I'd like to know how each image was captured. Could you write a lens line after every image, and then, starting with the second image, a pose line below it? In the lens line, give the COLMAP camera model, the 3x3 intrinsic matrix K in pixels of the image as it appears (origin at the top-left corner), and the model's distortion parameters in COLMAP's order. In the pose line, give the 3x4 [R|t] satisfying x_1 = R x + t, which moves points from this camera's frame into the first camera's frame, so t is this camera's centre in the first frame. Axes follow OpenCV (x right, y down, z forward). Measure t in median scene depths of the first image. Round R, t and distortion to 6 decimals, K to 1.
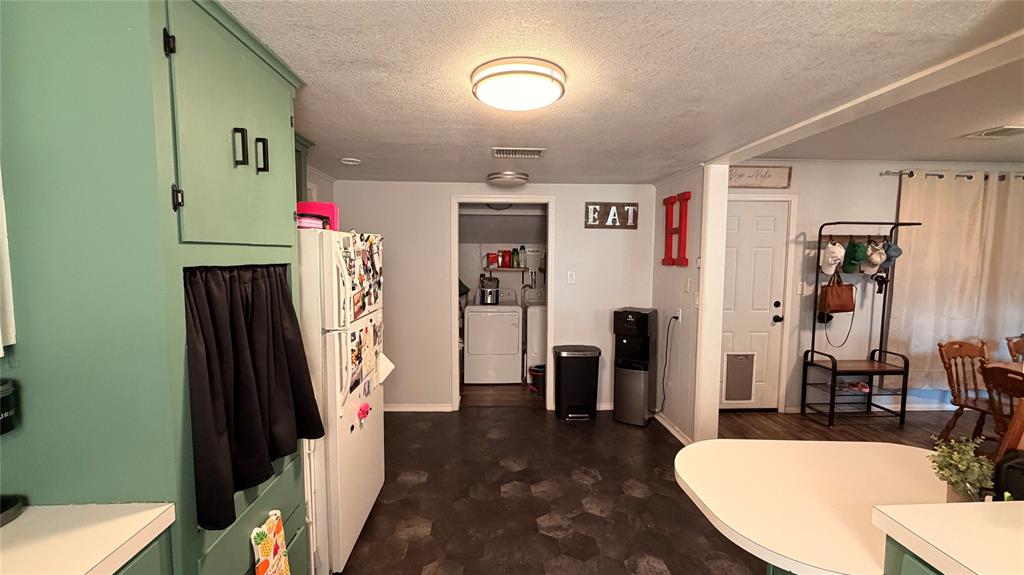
lens RADIAL K [[404.3, 0, 508.8], [0, 404.3, 287.7], [0, 0, 1]] dist [-0.000272, -0.000096]
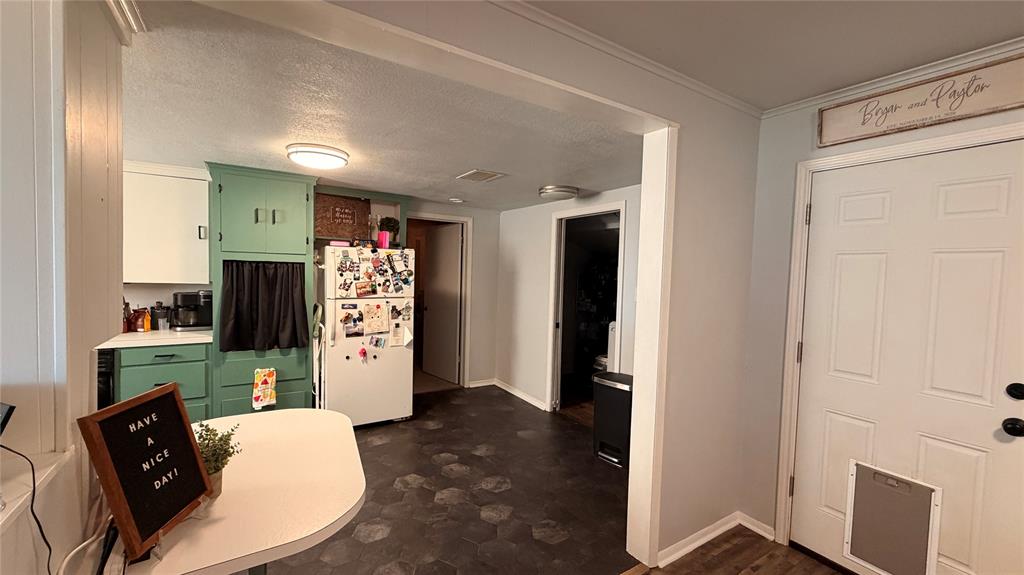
lens RADIAL K [[404.3, 0, 506.8], [0, 404.3, 285.5], [0, 0, 1]] dist [-0.000272, -0.000096]
pose [[0.495797, 0.044455, -0.867300, 1.125010], [-0.095881, 0.995386, -0.003791, -0.020480], [0.863129, 0.085037, 0.497772, 0.524053]]
